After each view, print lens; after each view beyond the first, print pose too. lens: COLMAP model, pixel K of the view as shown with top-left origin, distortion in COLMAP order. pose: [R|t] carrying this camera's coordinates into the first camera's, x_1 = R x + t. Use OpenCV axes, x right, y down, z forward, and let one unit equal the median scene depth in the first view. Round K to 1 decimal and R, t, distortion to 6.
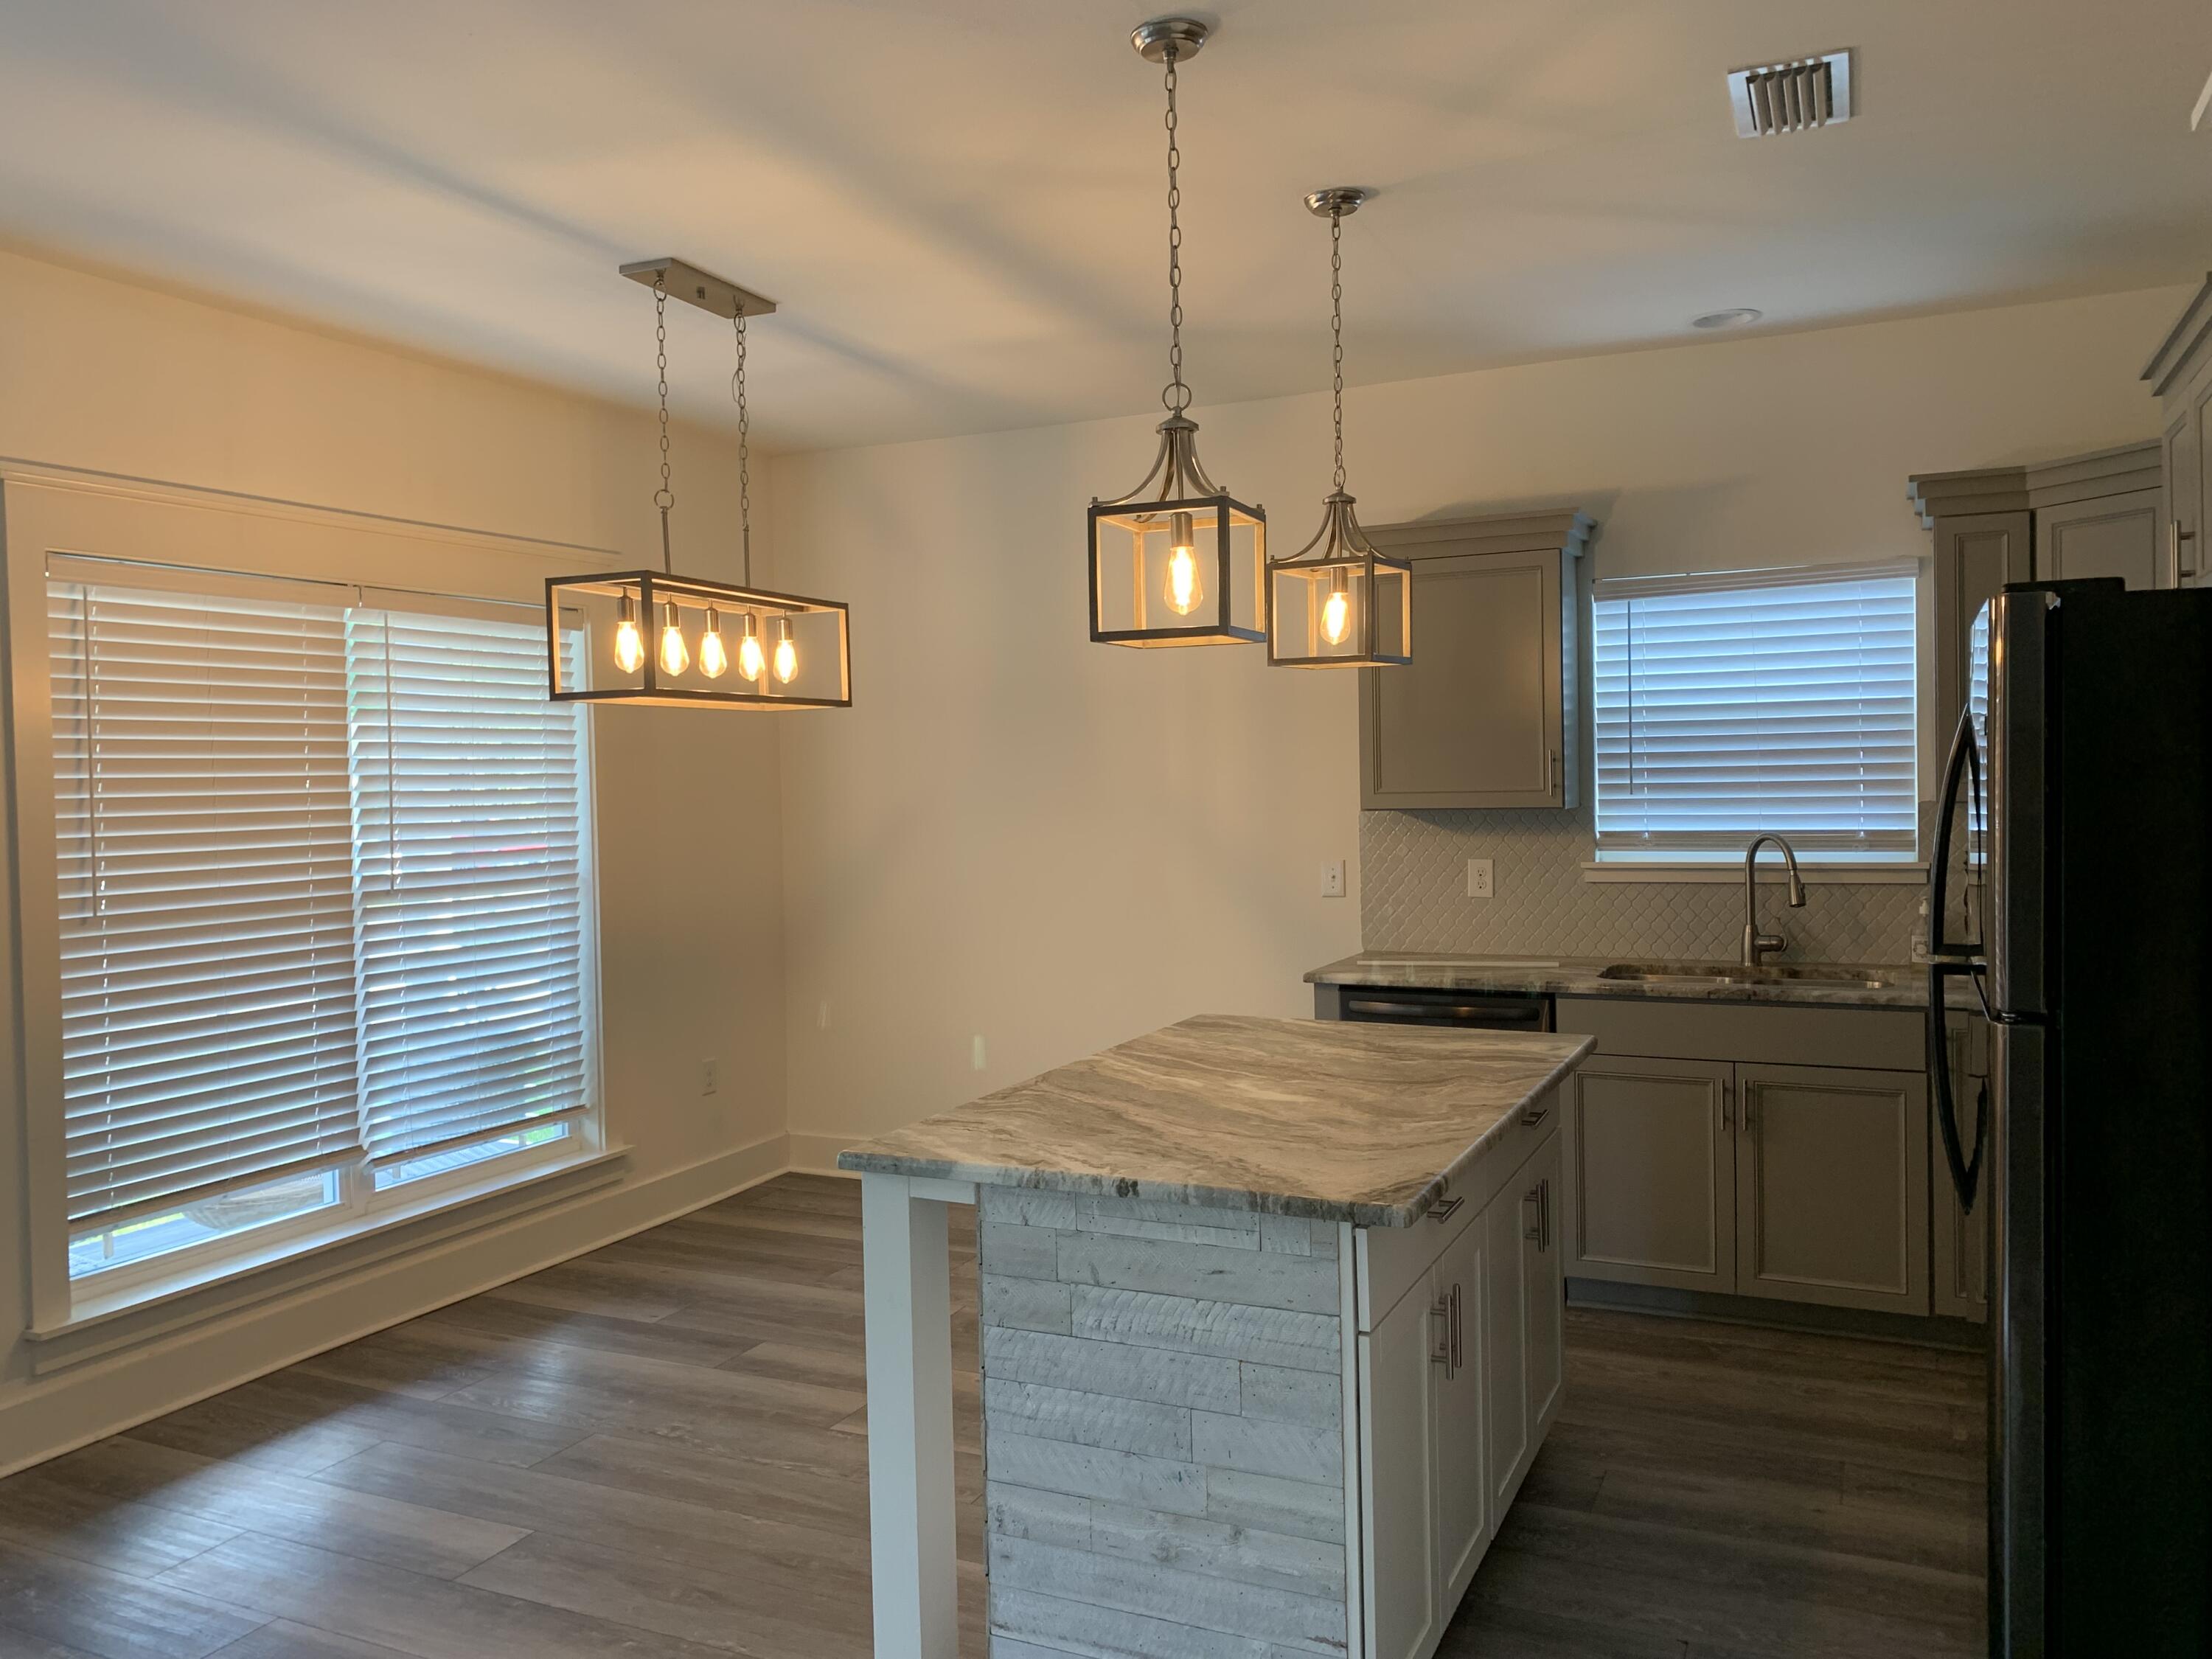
lens RADIAL K [[1698.2, 0, 1097.9], [0, 1698.2, 796.3], [0, 0, 1]] dist [-0.002567, 0.002217]
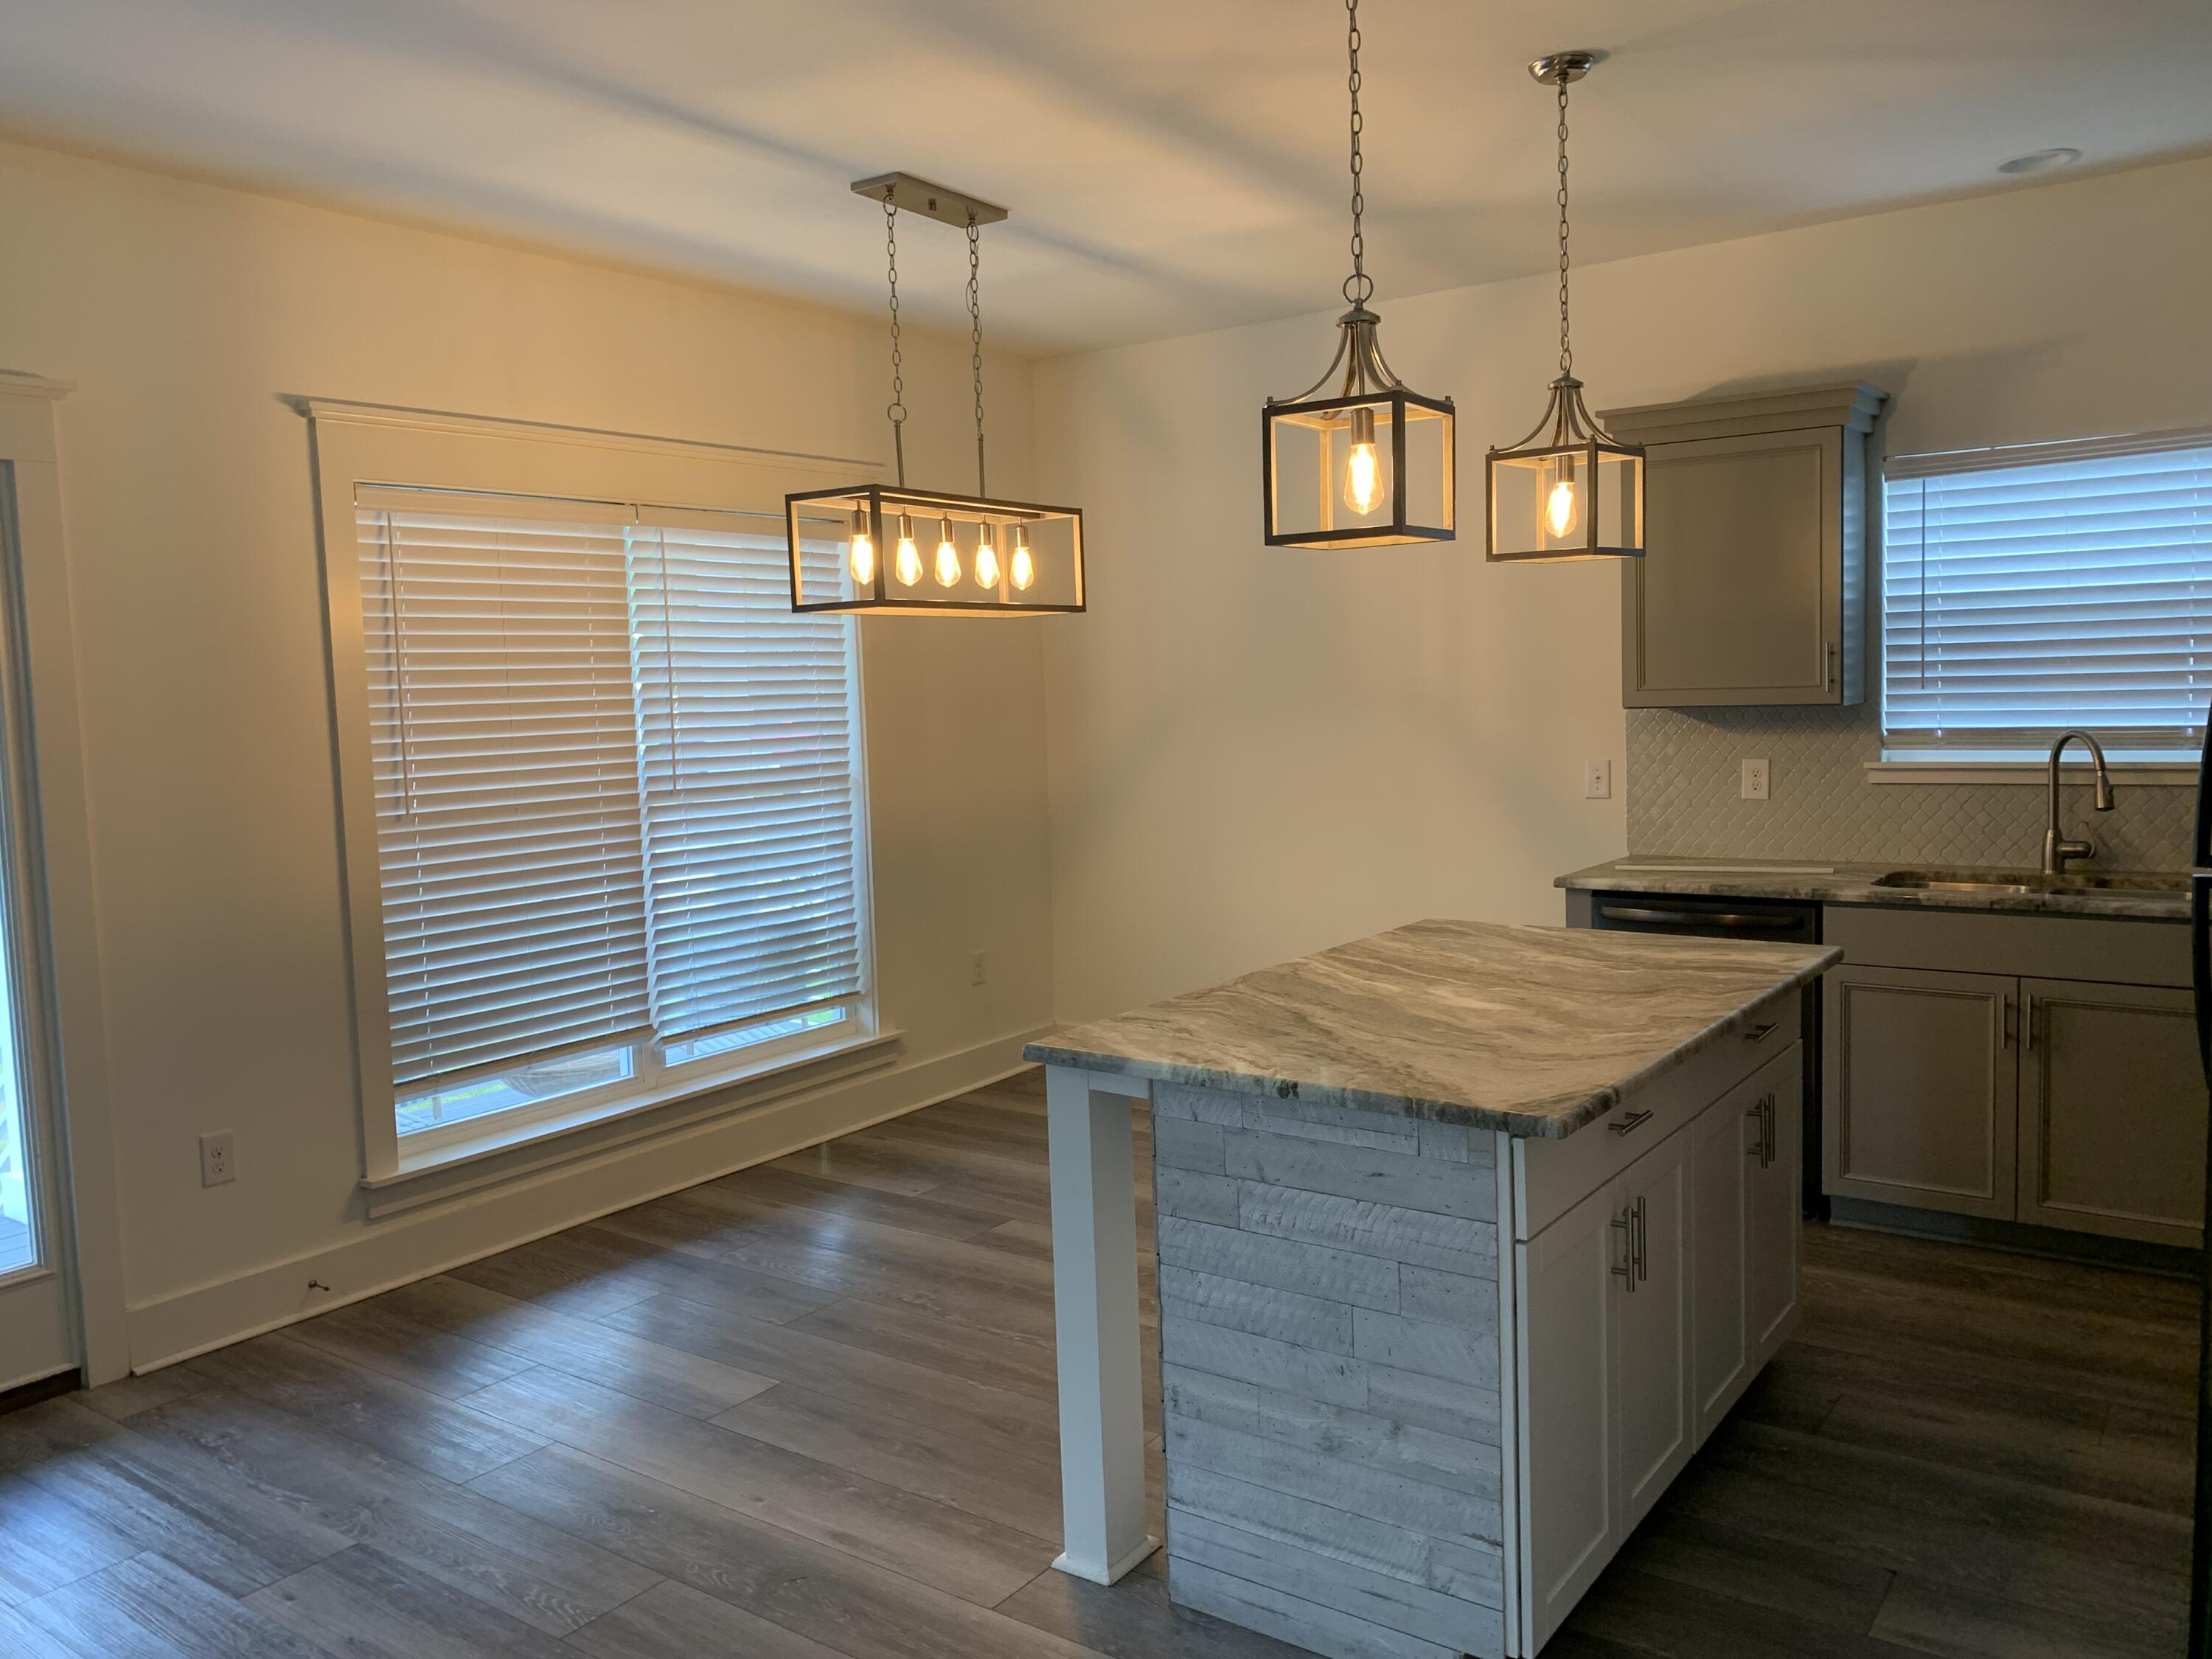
lens RADIAL K [[1699.8, 0, 1104.2], [0, 1699.8, 803.5], [0, 0, 1]] dist [0.006668, -0.009917]
pose [[0.982491, 0.003260, -0.186281, 0.061062], [0.009002, 0.997848, 0.064942, -0.004028], [0.186092, -0.065482, 0.980348, -0.003310]]
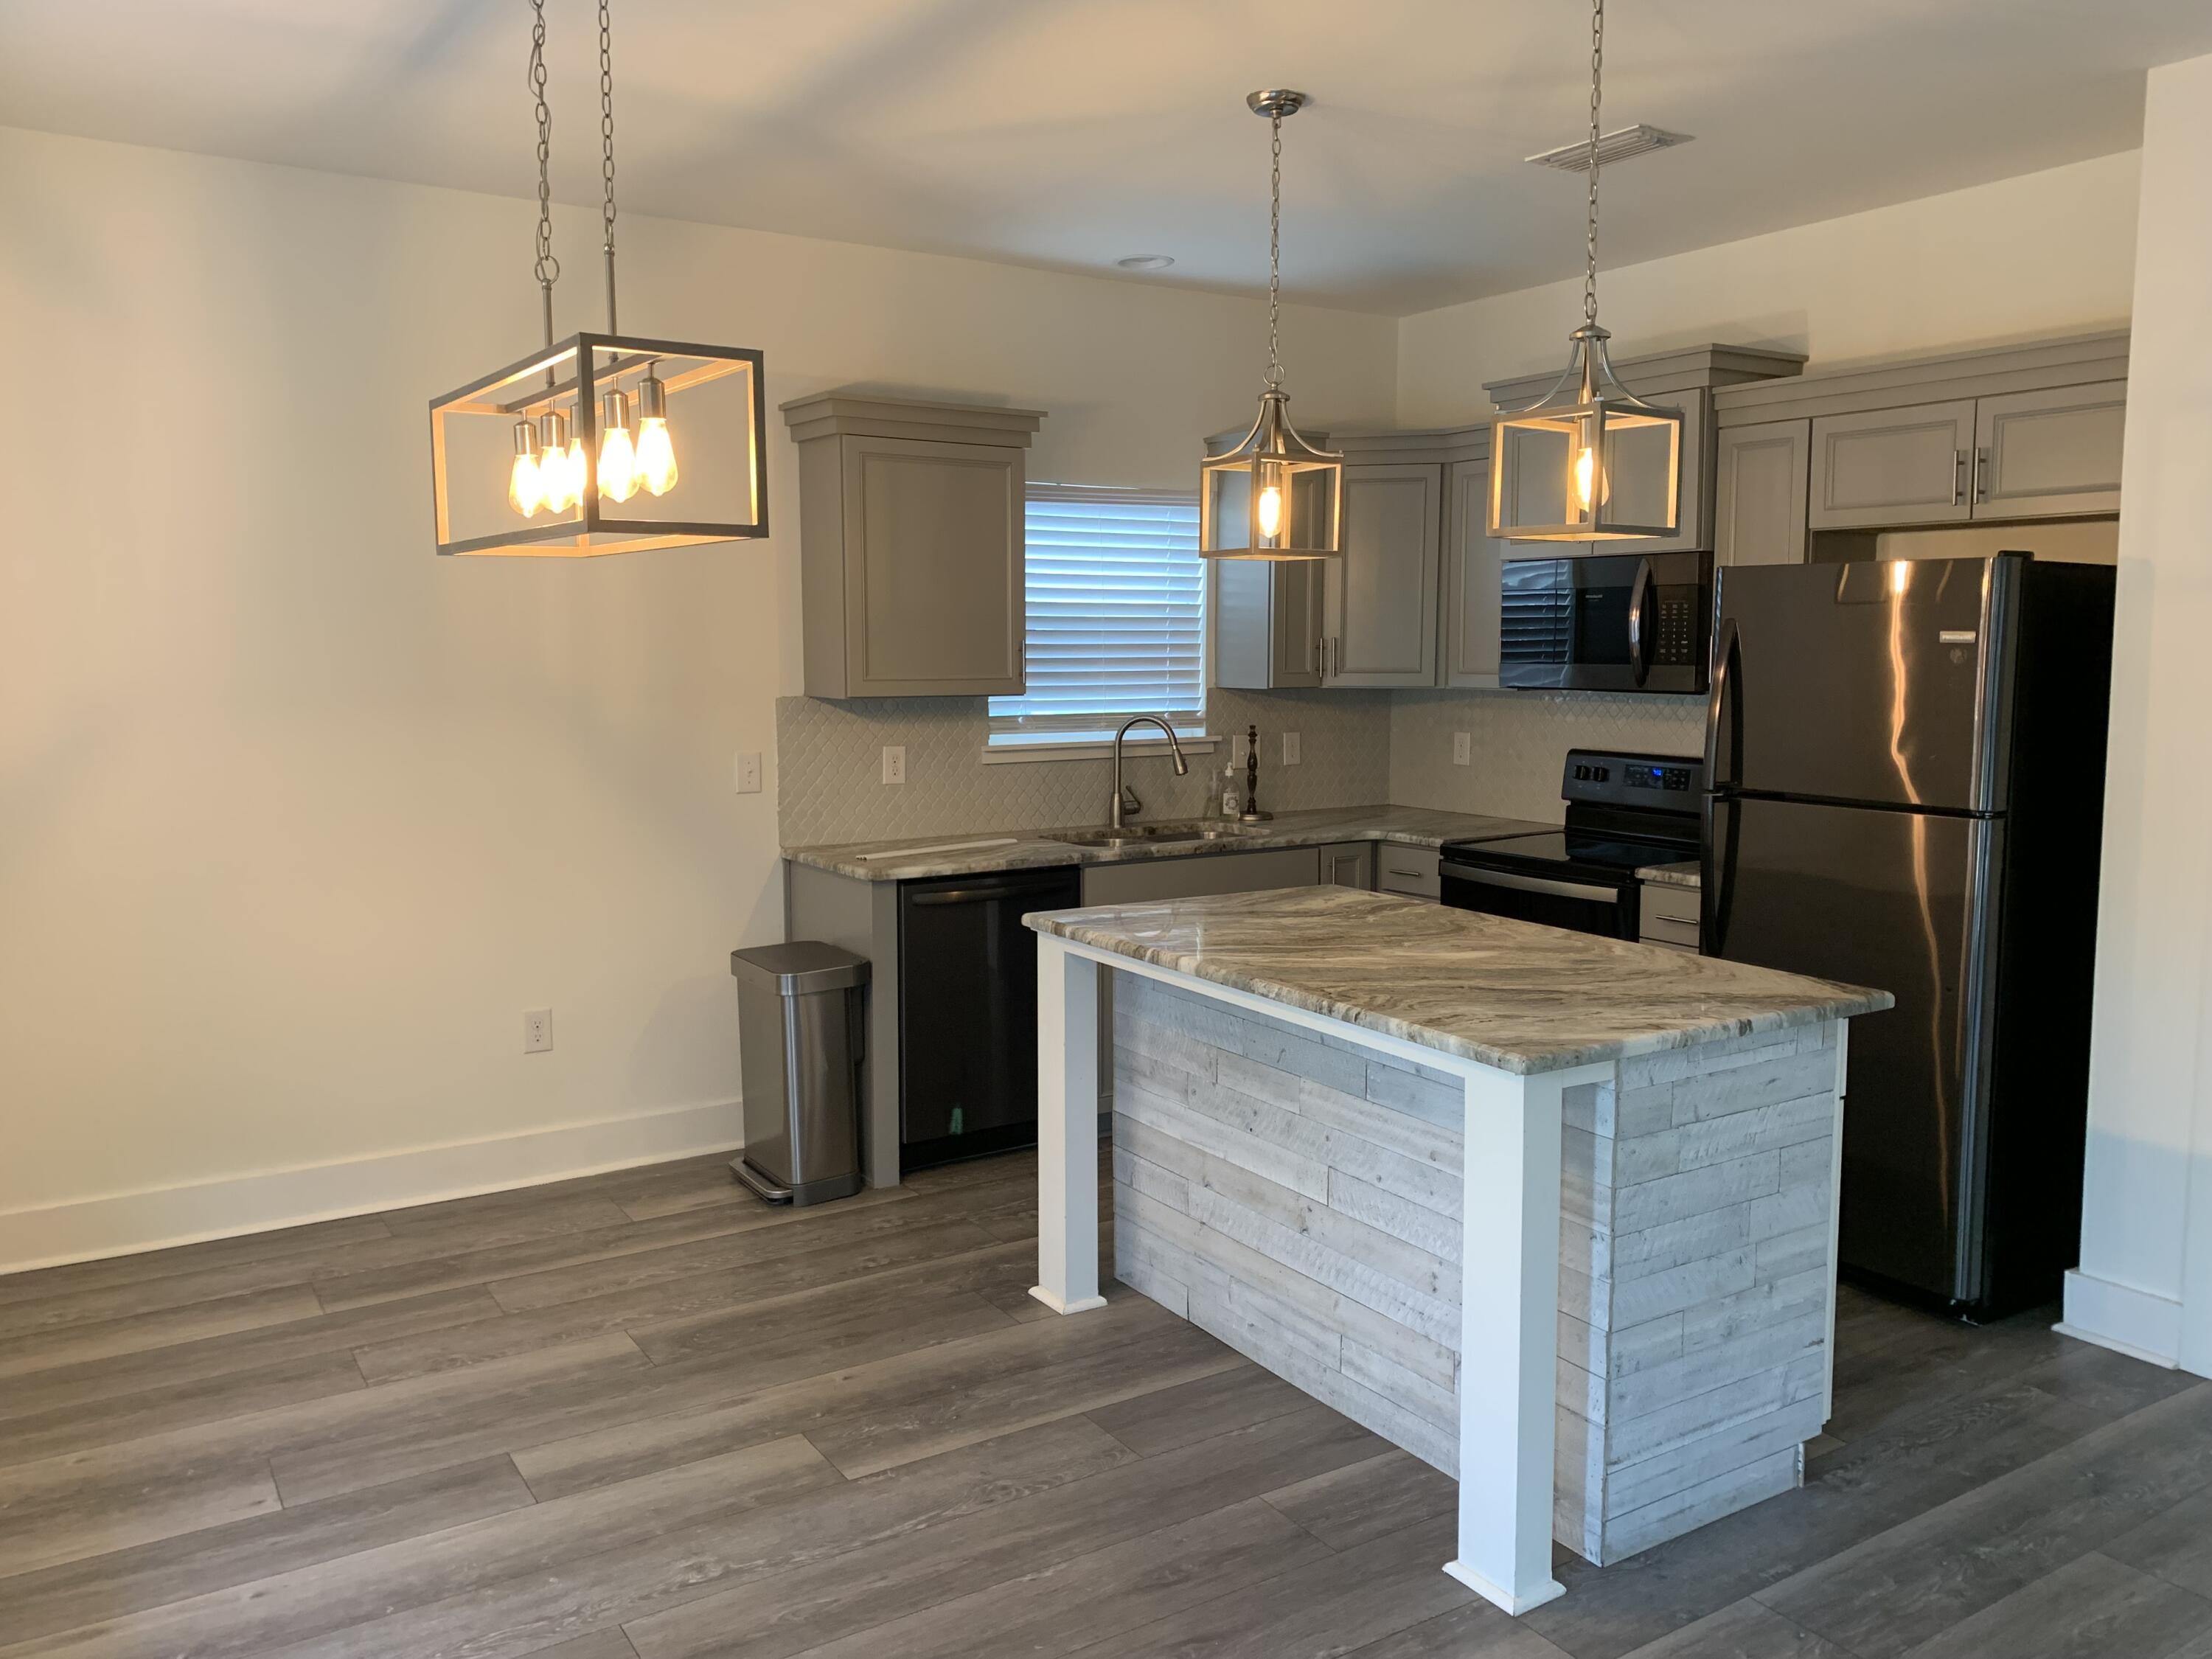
lens RADIAL K [[1657.1, 0, 1130.9], [0, 1657.1, 807.9], [0, 0, 1]] dist [0.020826, -0.007216]
pose [[0.528002, -0.063843, 0.846840, -0.715473], [-0.000376, 0.997153, 0.075409, -0.000765], [-0.849243, -0.040134, 0.526475, 0.479676]]
